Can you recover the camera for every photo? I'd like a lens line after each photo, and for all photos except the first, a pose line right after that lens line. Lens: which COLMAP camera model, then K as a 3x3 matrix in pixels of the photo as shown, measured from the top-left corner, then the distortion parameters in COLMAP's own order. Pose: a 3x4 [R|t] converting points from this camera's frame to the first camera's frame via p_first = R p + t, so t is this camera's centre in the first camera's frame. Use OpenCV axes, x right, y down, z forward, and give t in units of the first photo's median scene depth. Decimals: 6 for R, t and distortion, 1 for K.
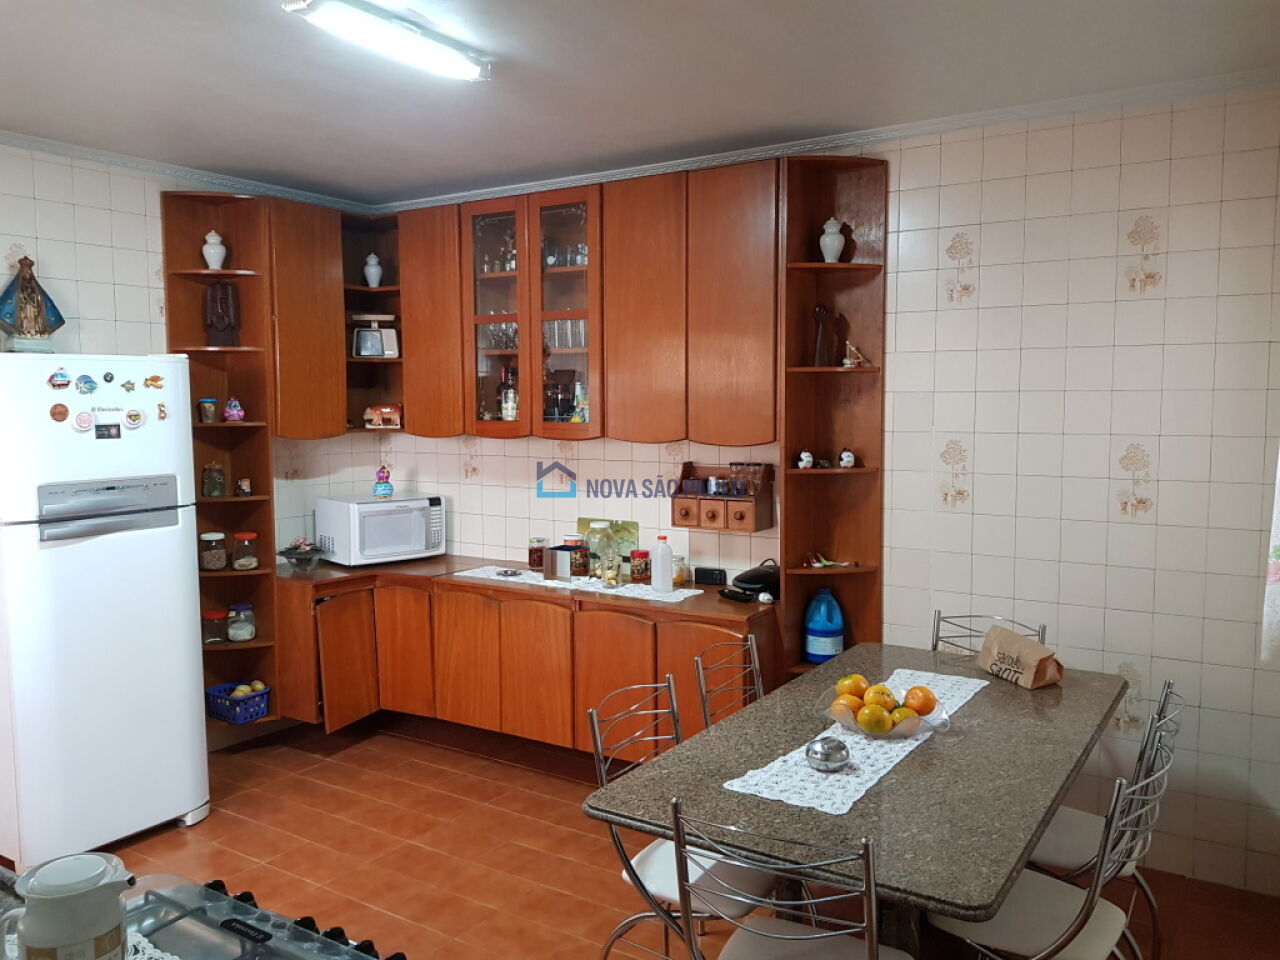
lens RADIAL K [[989.8, 0, 637.8], [0, 989.8, 461.6], [0, 0, 1]] dist [0.046685, -0.099350]
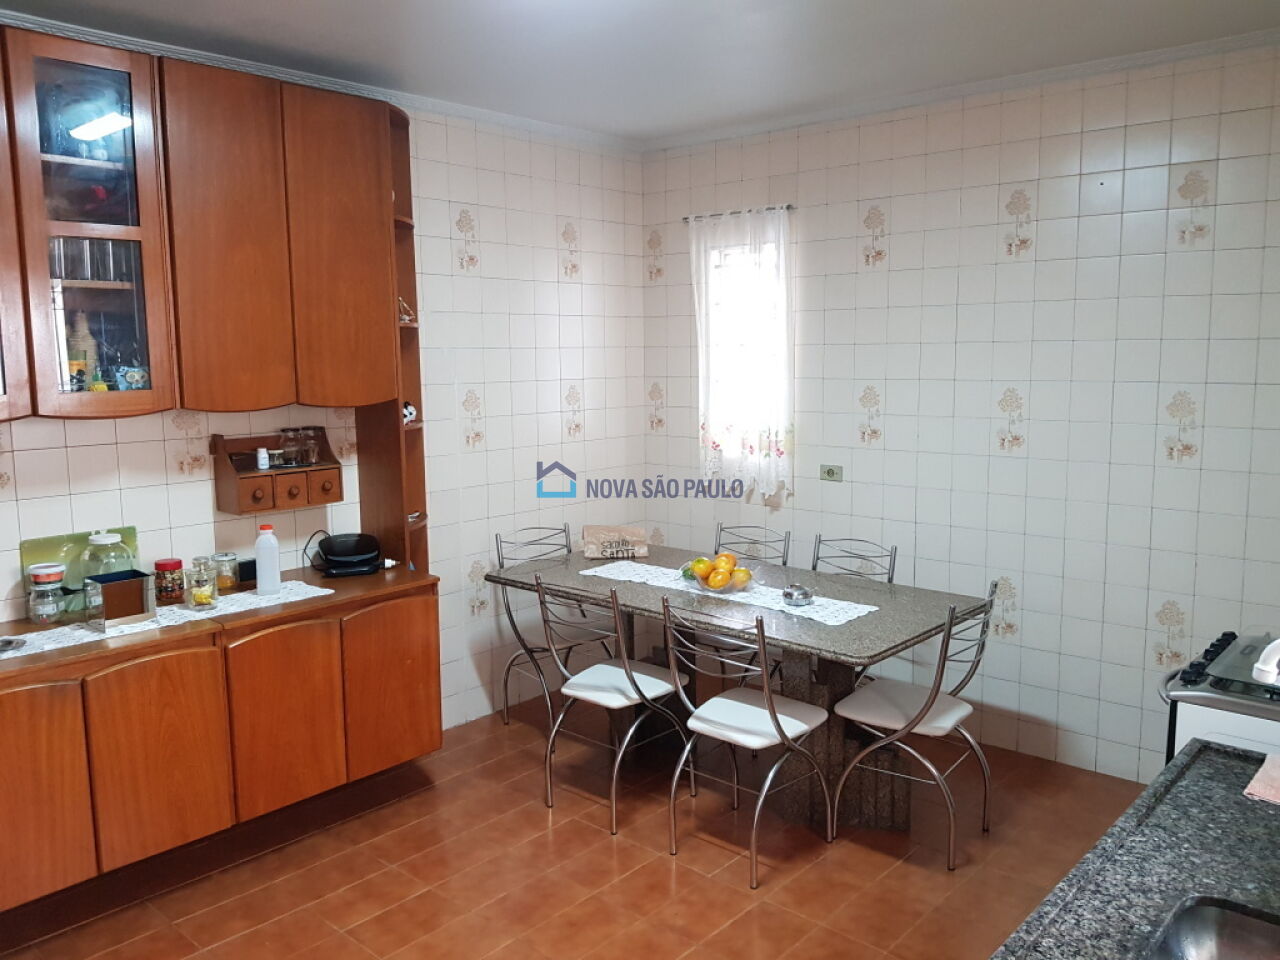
lens RADIAL K [[989.8, 0, 637.8], [0, 989.8, 461.6], [0, 0, 1]] dist [0.046685, -0.099350]
pose [[0.166869, -0.110667, 0.979749, -0.828560], [0.071031, 0.992448, 0.100003, -0.042294], [-0.983417, 0.052905, 0.173470, 0.637867]]
